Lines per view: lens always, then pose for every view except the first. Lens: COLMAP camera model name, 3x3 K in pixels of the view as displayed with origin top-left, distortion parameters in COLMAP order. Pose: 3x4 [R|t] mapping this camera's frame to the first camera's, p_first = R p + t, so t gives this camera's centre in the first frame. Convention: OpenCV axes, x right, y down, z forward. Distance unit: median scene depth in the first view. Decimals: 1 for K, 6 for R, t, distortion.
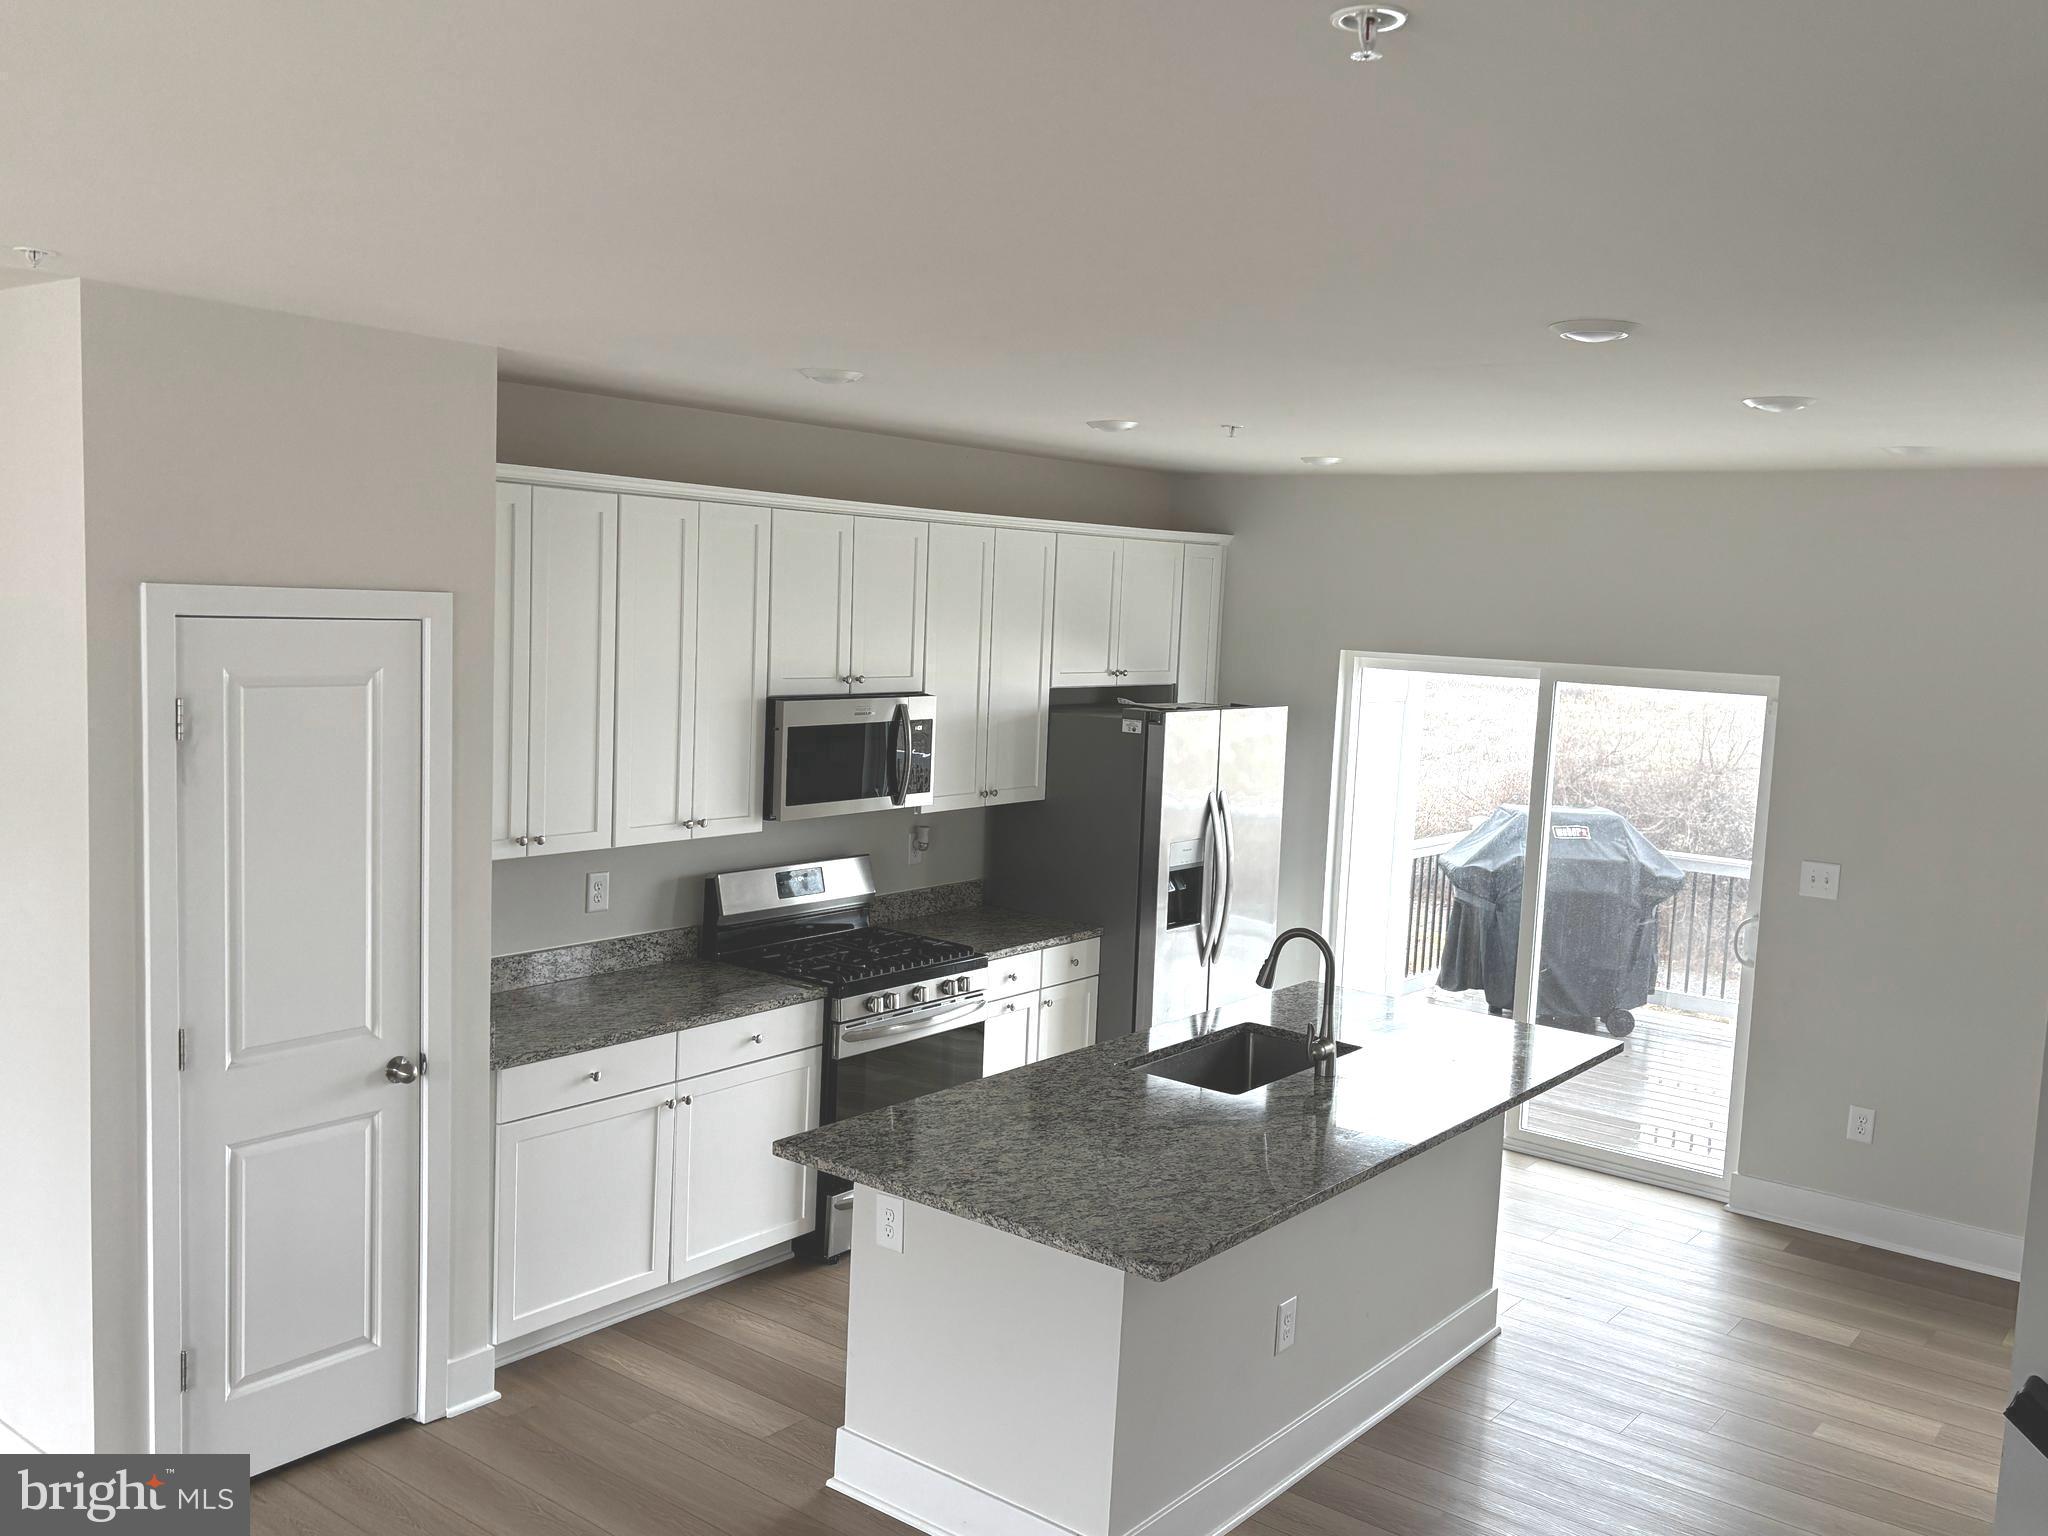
lens RADIAL K [[1768.6, 0, 1031.0], [0, 1768.6, 772.3], [0, 0, 1]] dist [0.046401, -0.001611]
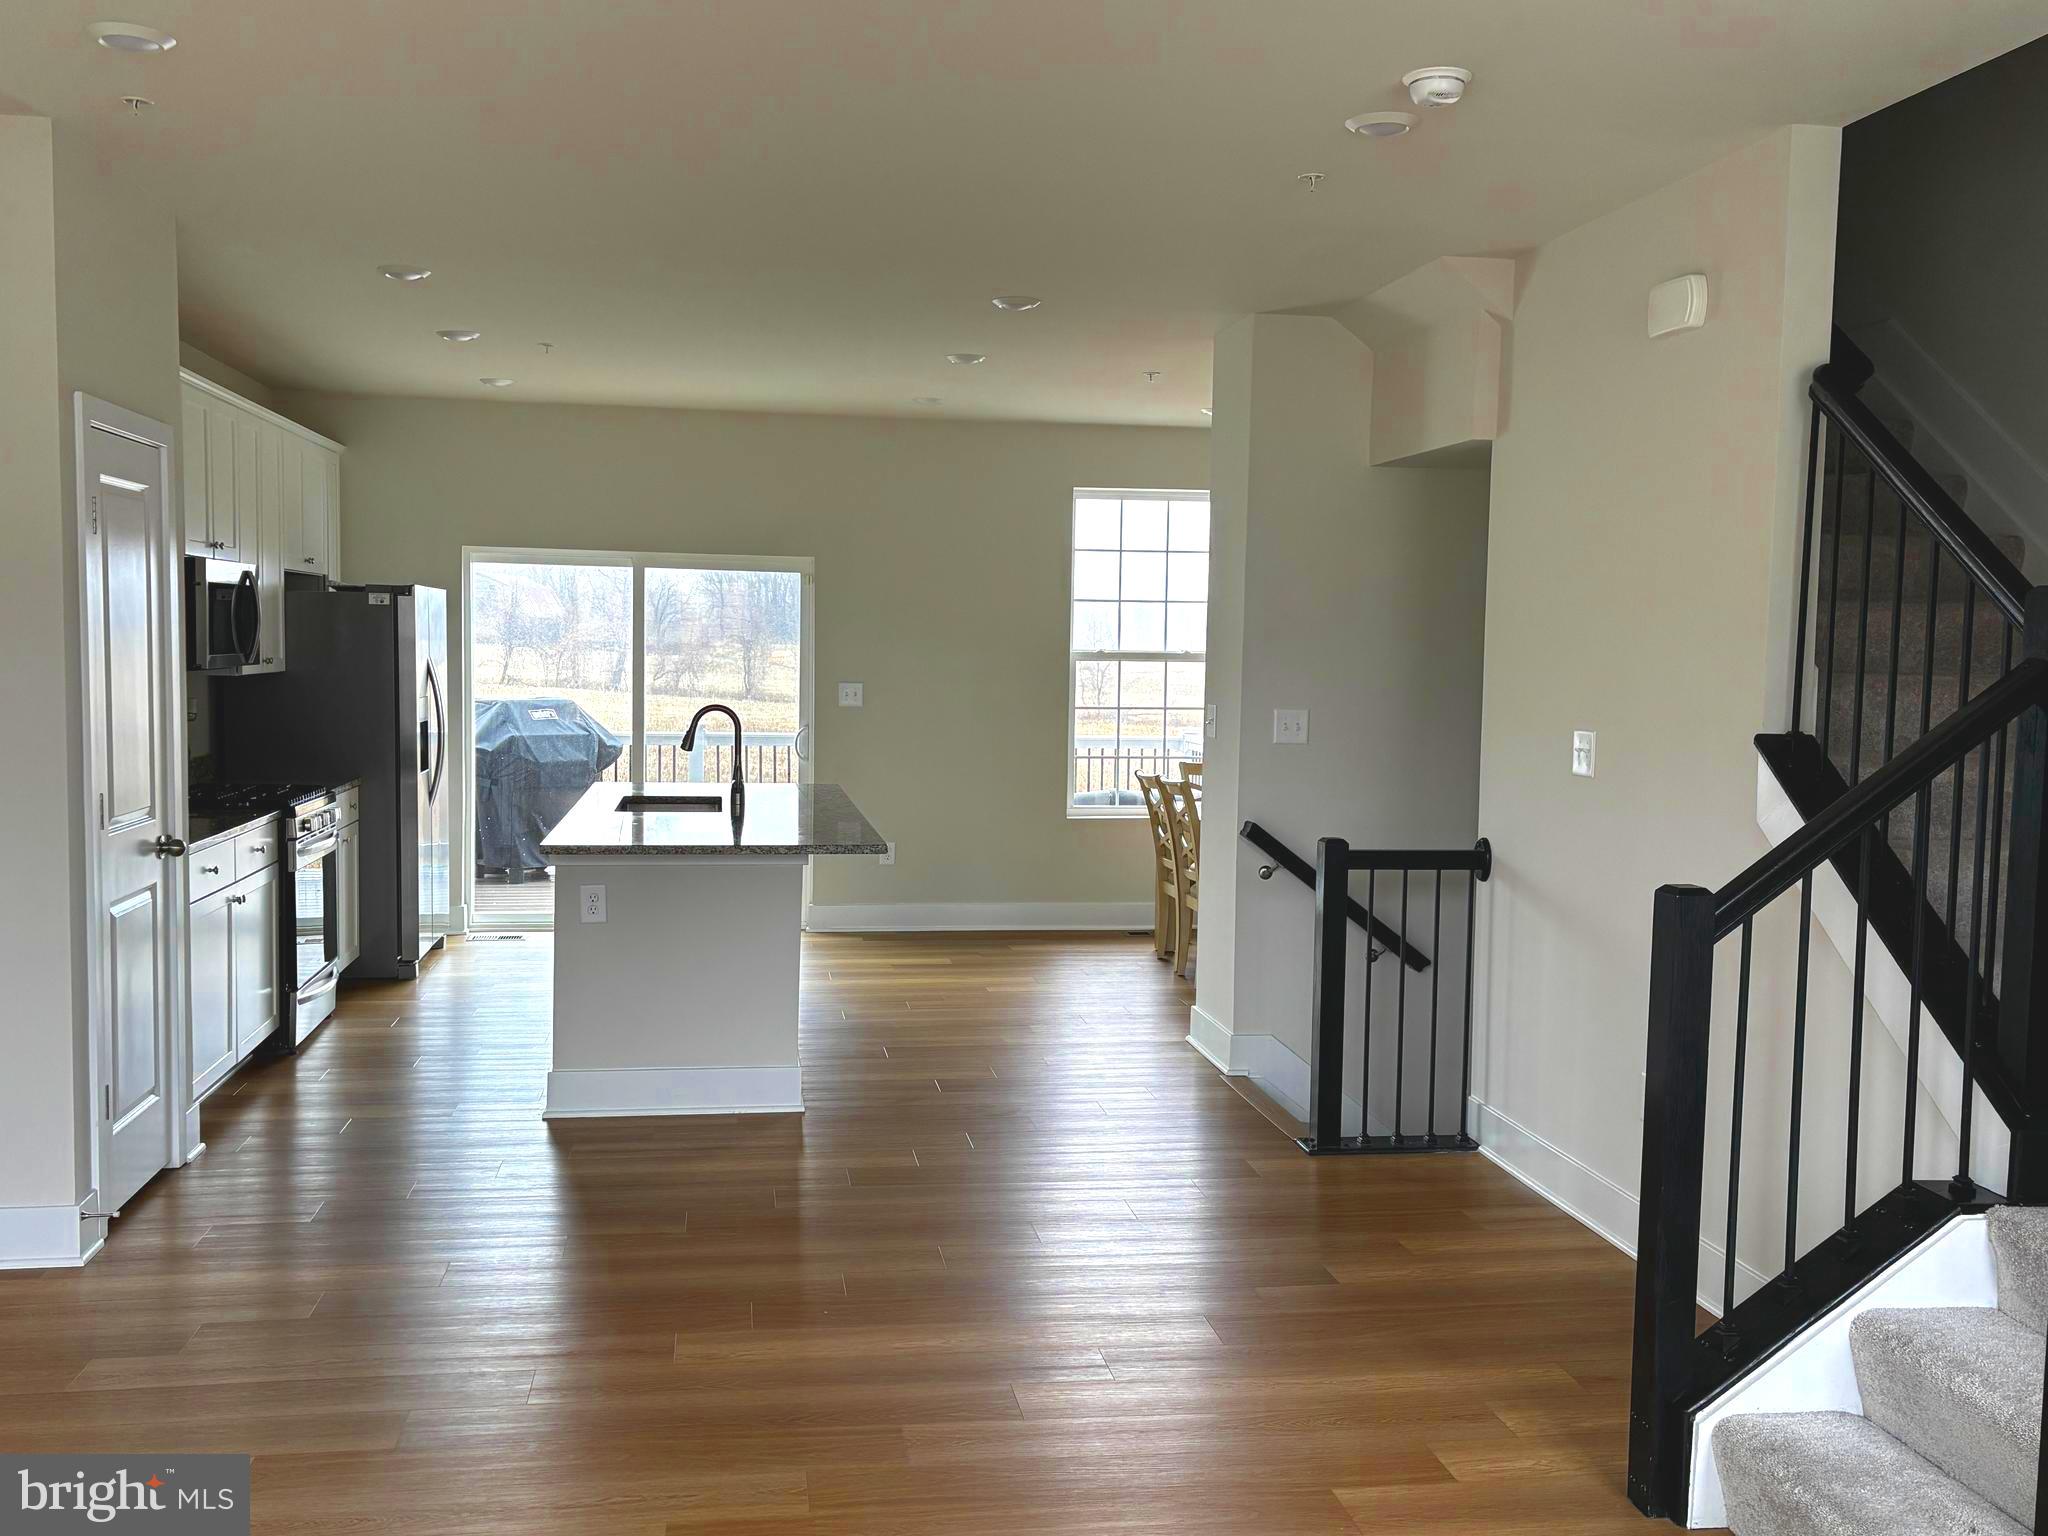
lens RADIAL K [[1856.8, 0, 1021.8], [0, 1856.8, 773.3], [0, 0, 1]] dist [0.022418, -0.000874]
pose [[0.672812, -0.079005, 0.735583, -0.611146], [0.083962, 0.996012, 0.030179, 0.093359], [-0.735033, 0.041456, 0.676762, -0.142458]]
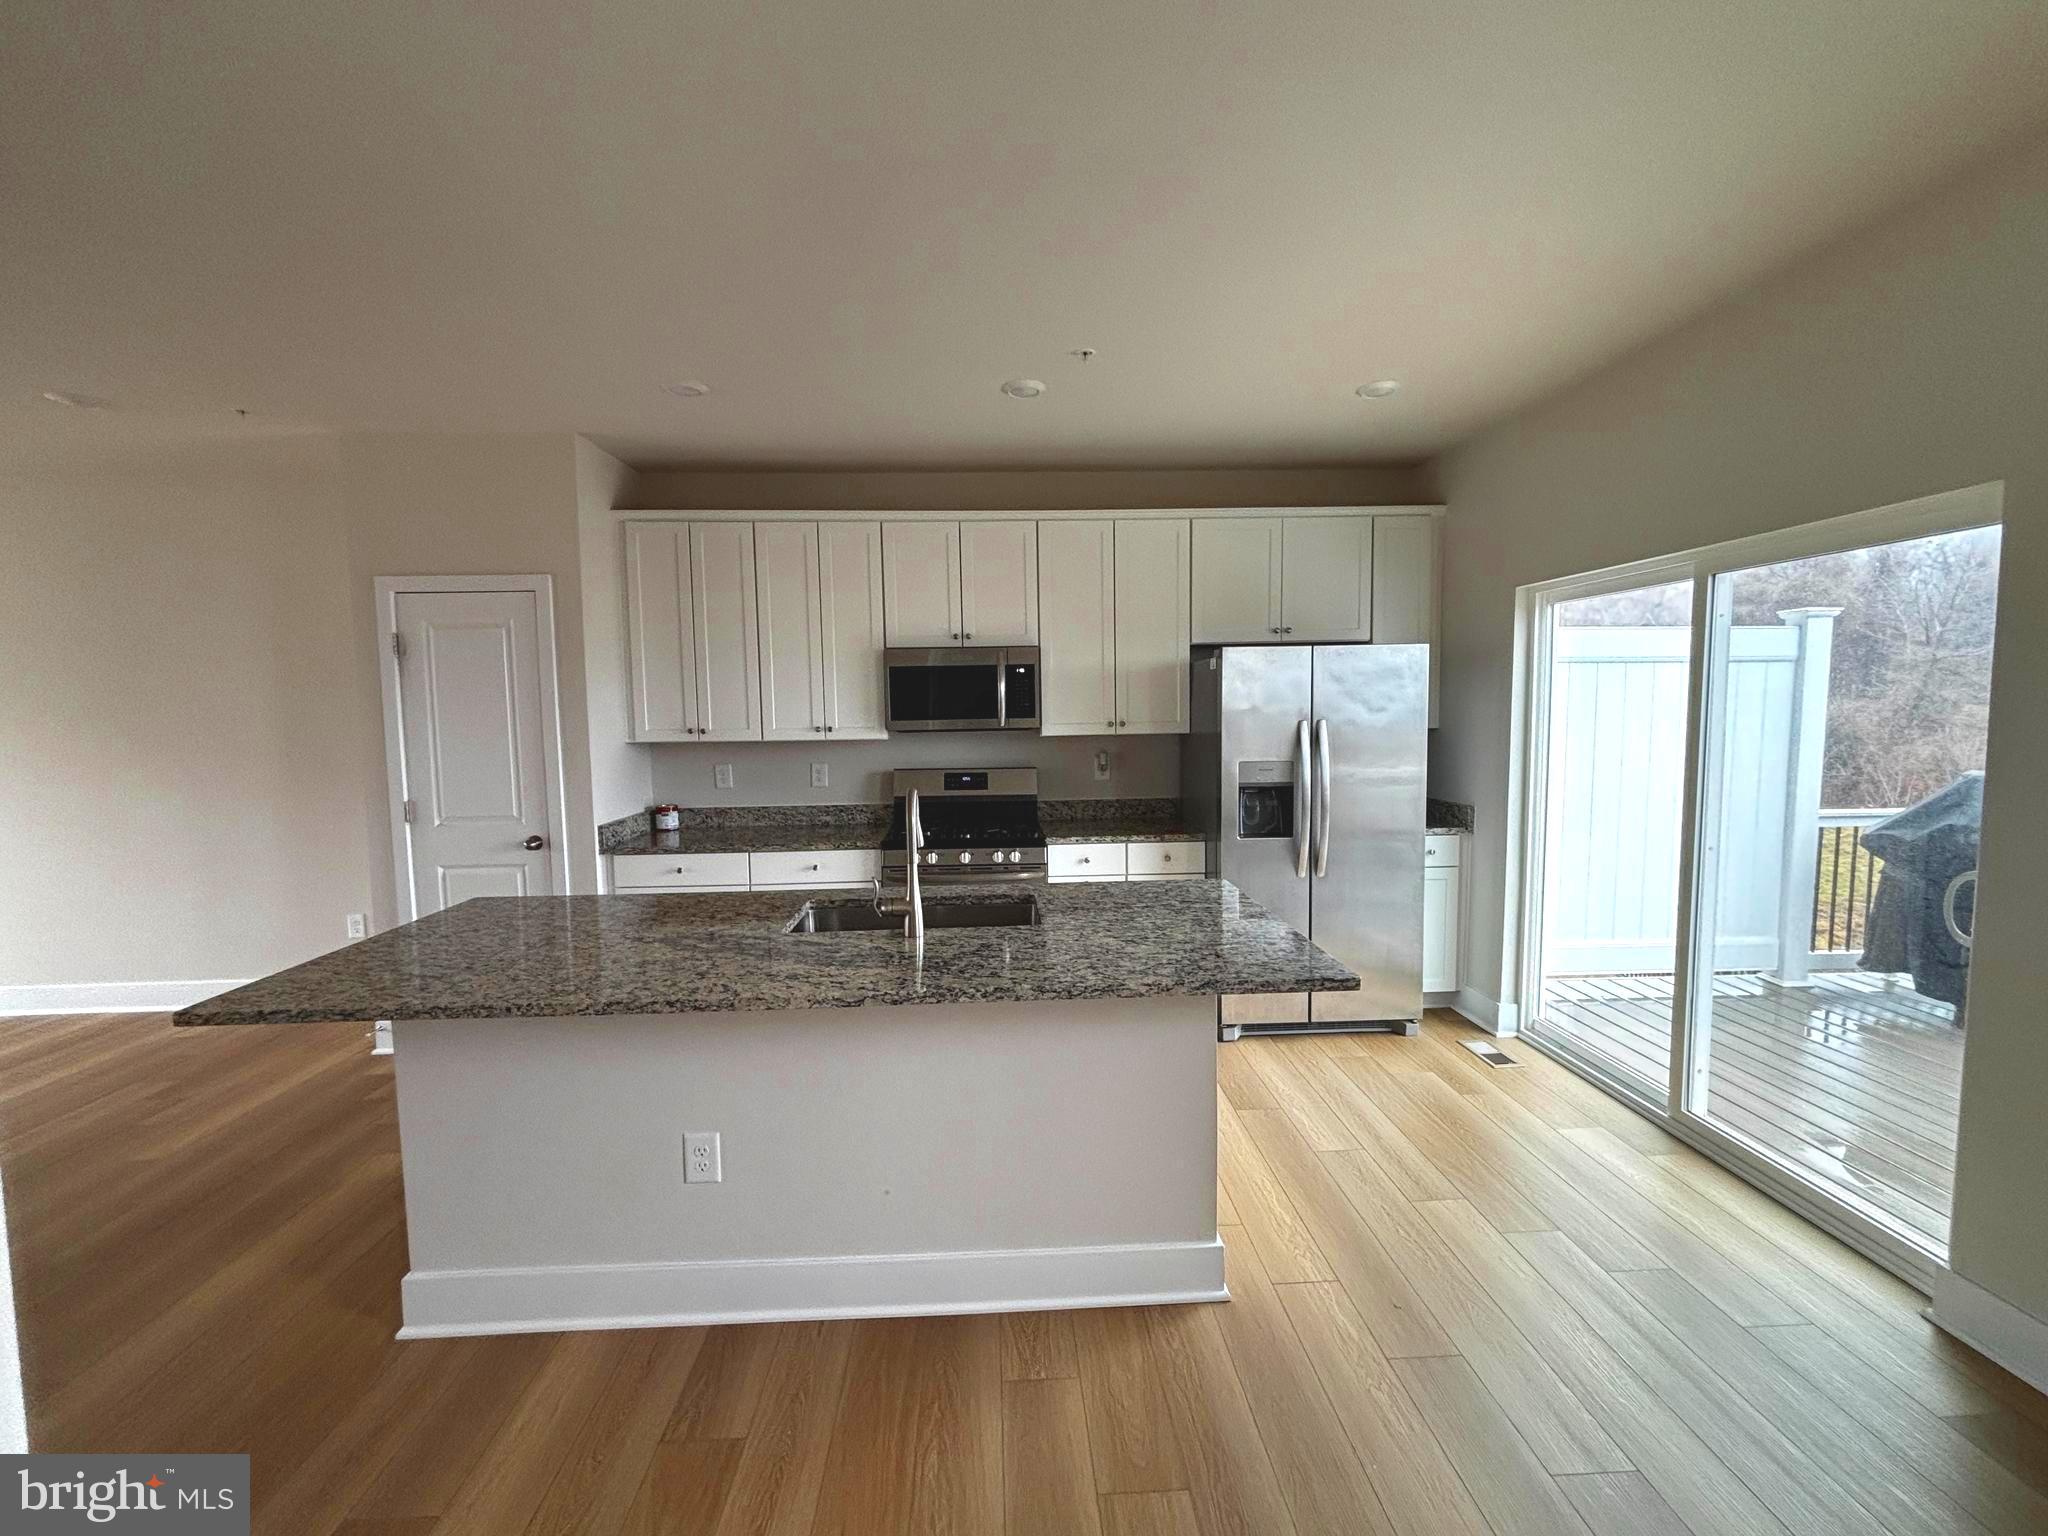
lens RADIAL K [[828.5, 0, 1030.8], [0, 828.5, 760.9], [0, 0, 1]] dist [-0.002436, 0.000054]
pose [[0.655449, -0.001934, -0.755237, 0.419547], [-0.035109, 0.998838, -0.033028, 0.064967], [0.754423, 0.048163, 0.654619, 0.571075]]
